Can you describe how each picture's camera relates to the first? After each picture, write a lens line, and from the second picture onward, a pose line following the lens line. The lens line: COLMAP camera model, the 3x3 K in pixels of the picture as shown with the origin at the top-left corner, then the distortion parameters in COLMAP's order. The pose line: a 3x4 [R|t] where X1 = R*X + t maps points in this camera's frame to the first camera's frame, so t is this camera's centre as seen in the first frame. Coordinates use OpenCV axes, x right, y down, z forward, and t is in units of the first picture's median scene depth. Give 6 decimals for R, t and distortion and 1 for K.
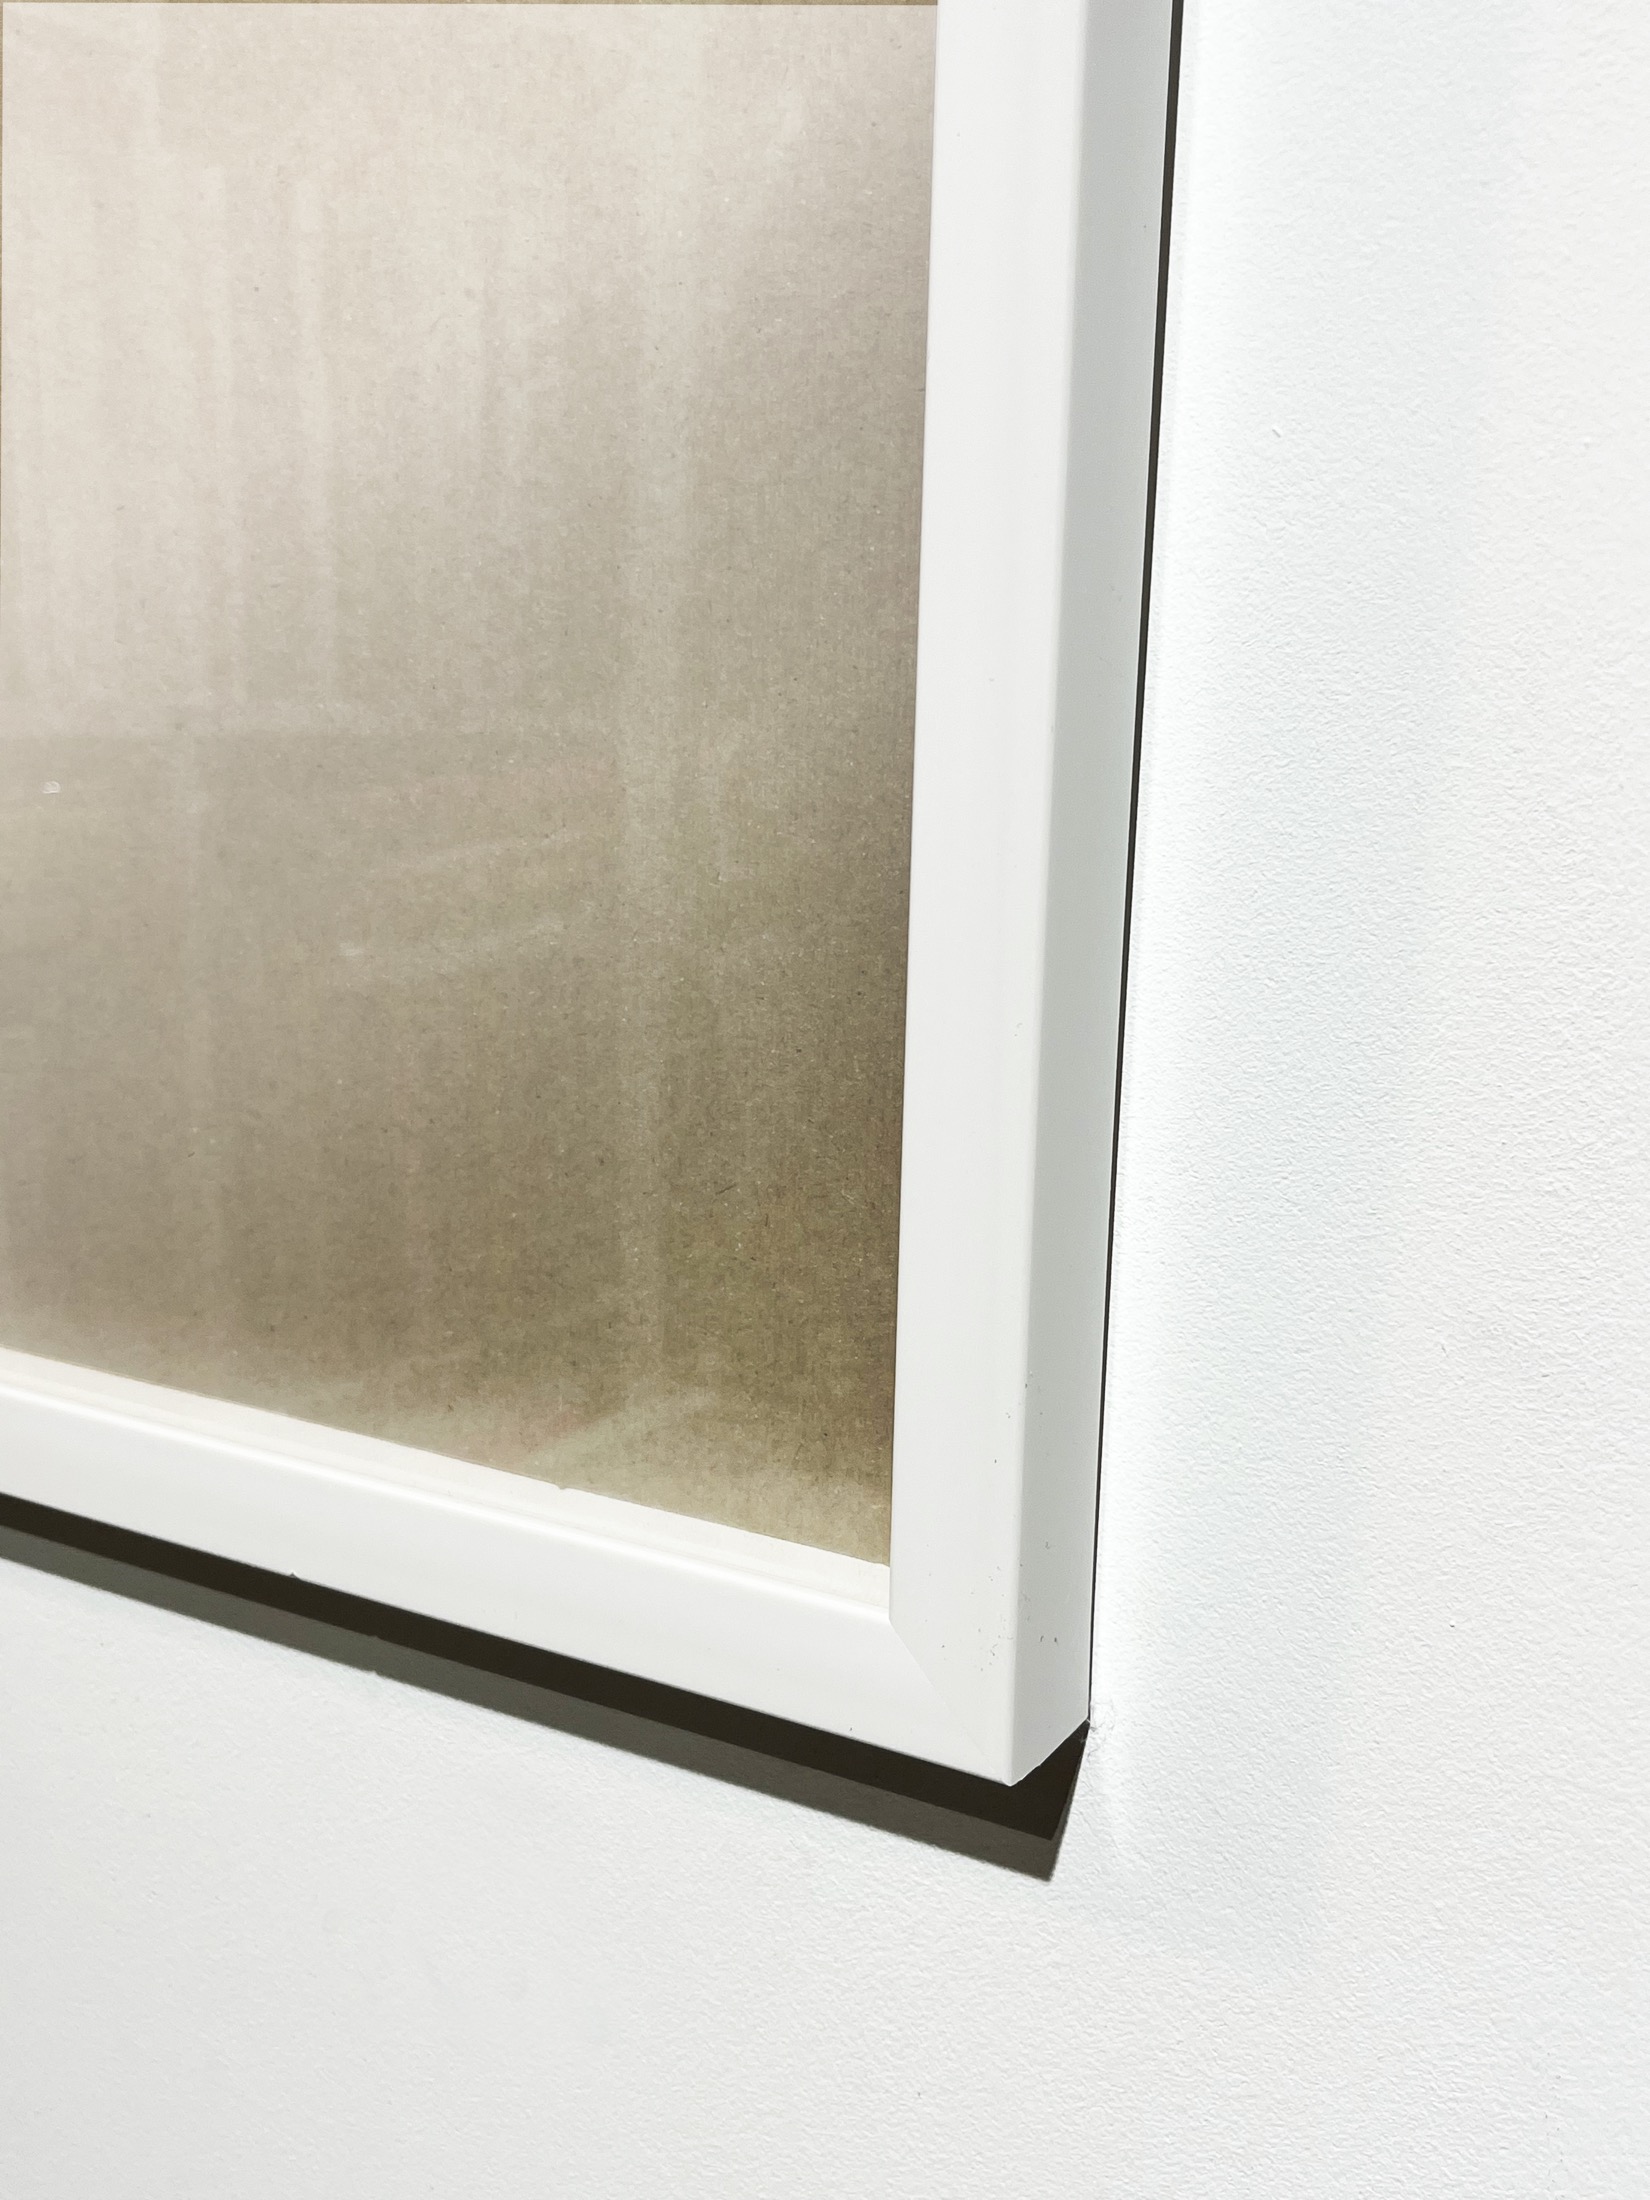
lens RADIAL K [[2377.1, 0, 825.0], [0, 2377.1, 1100.0], [0, 0, 1]] dist [0.182231, -0.763398]
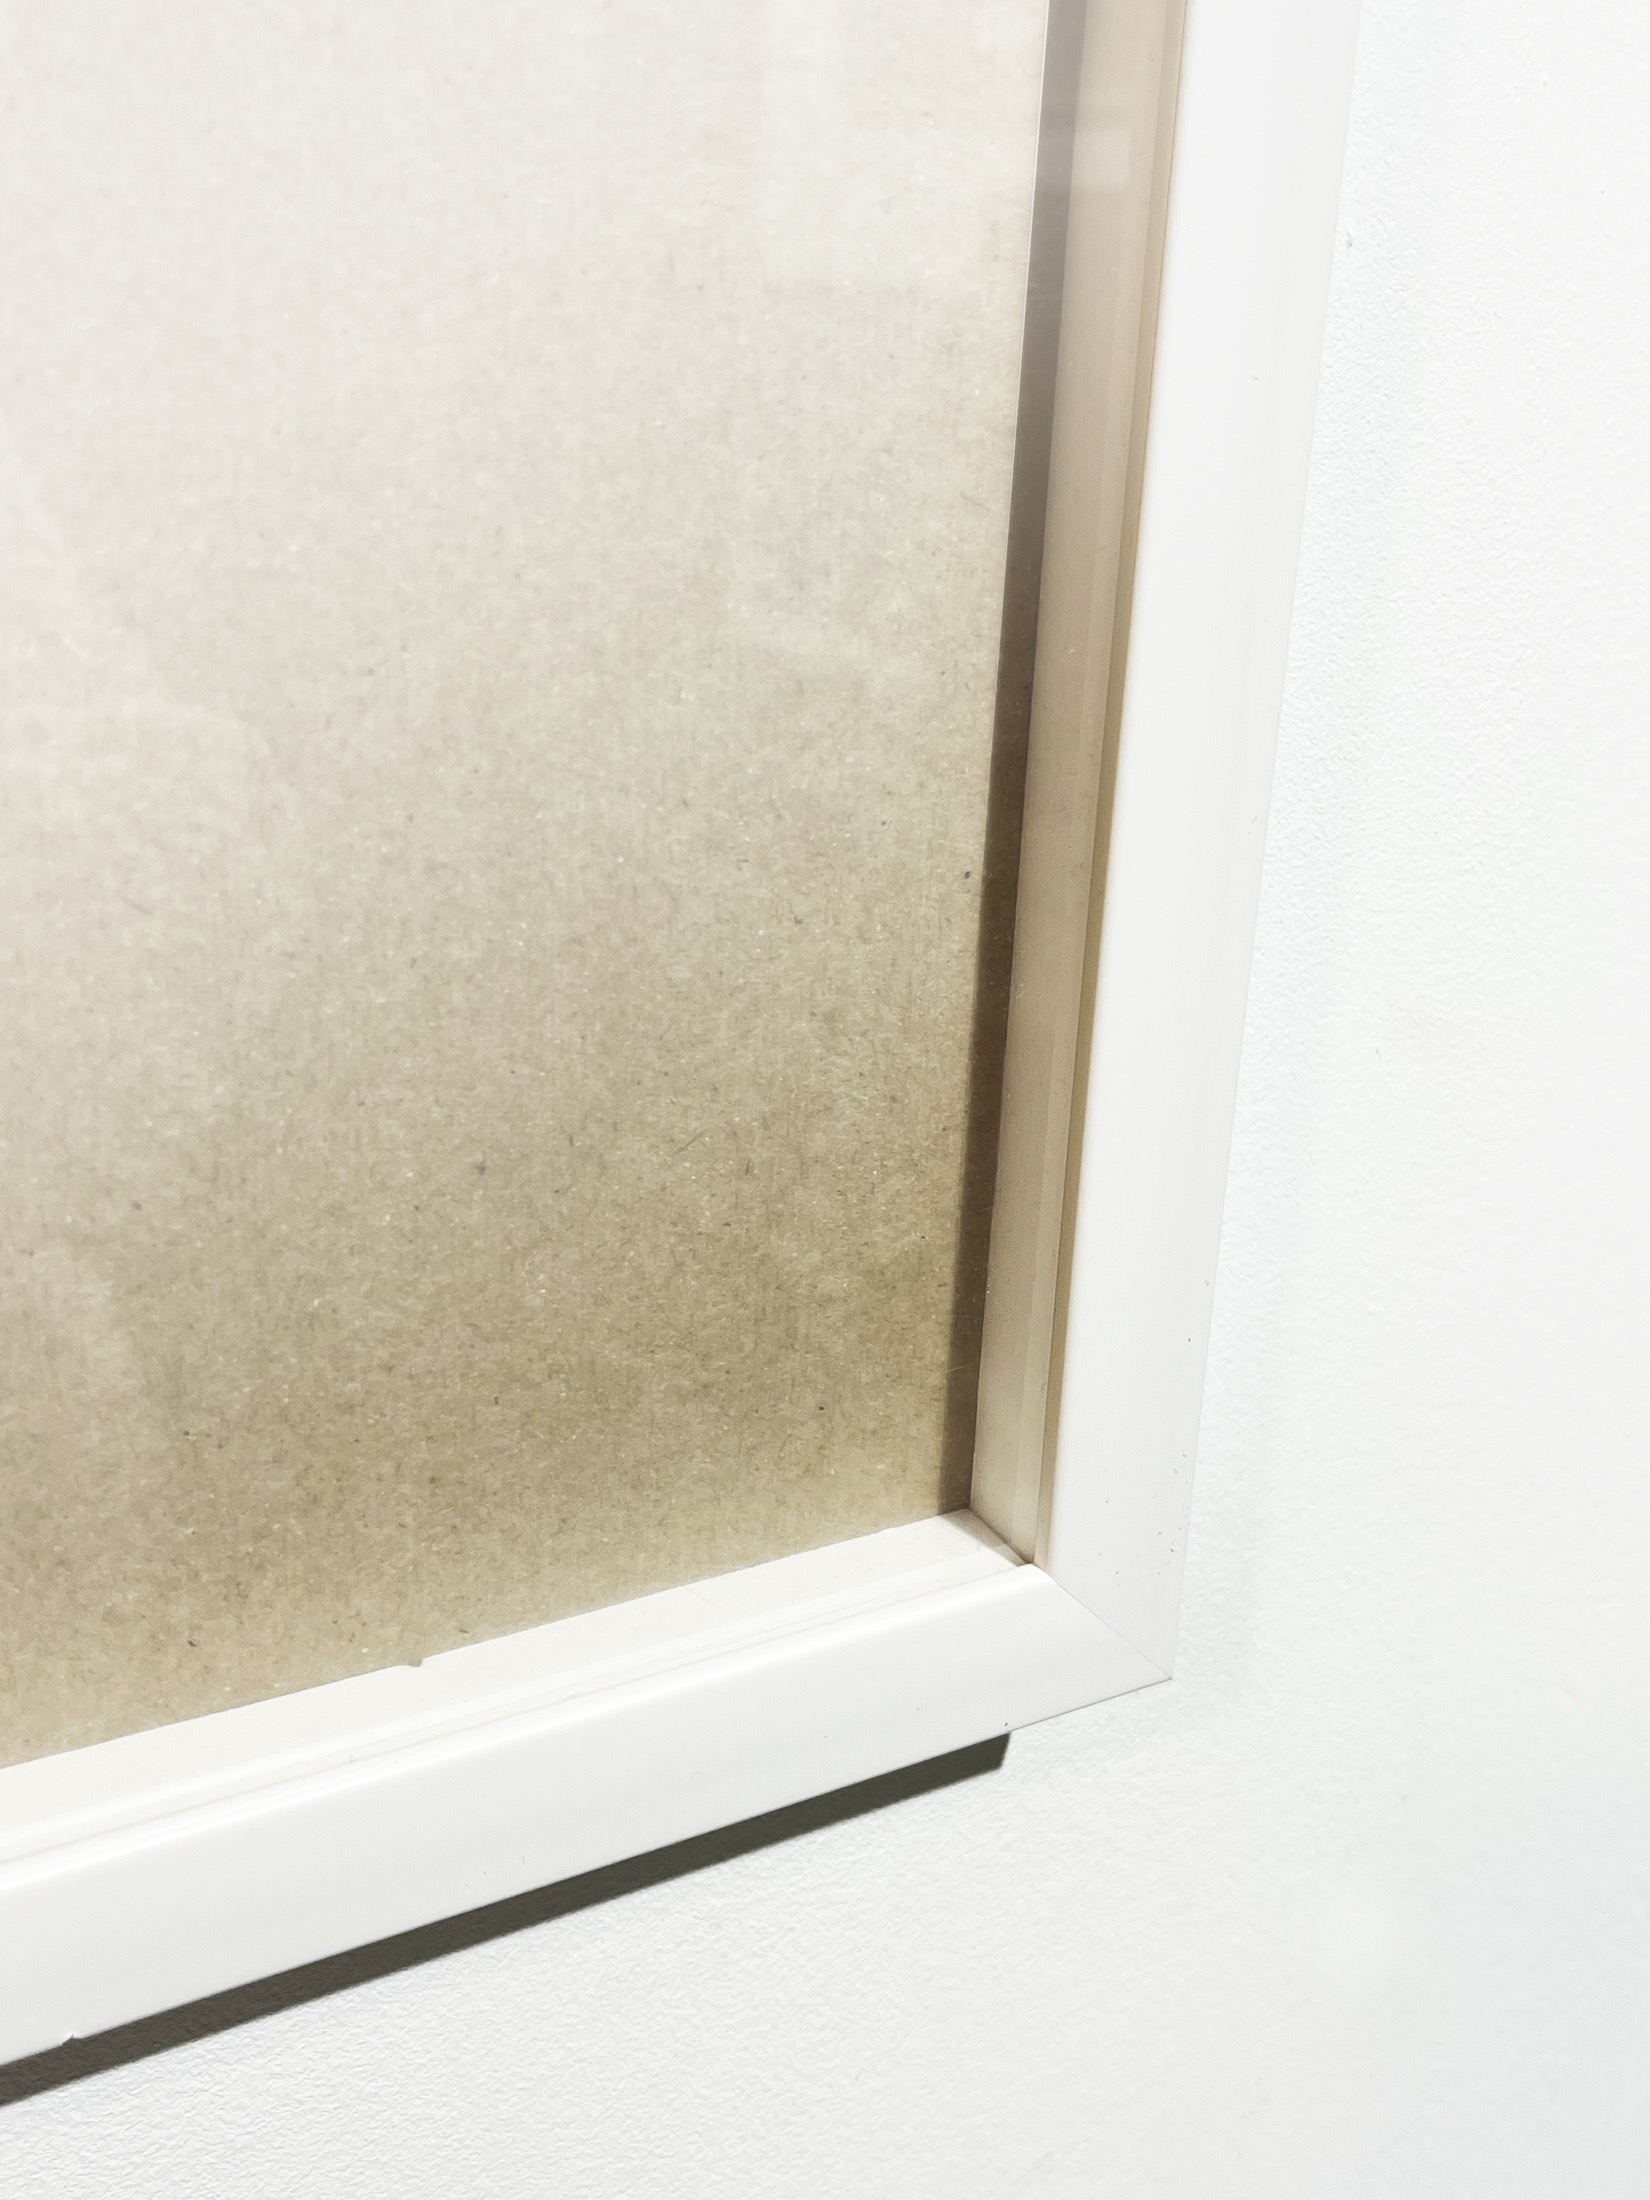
lens RADIAL K [[2381.6, 0, 825.0], [0, 2381.6, 1100.0], [0, 0, 1]] dist [0.065182, -0.154574]
pose [[0.493681, -0.310959, 0.812148, -0.581180], [0.144483, 0.950235, 0.276004, -0.159893], [-0.857557, -0.018916, 0.514041, 0.617800]]
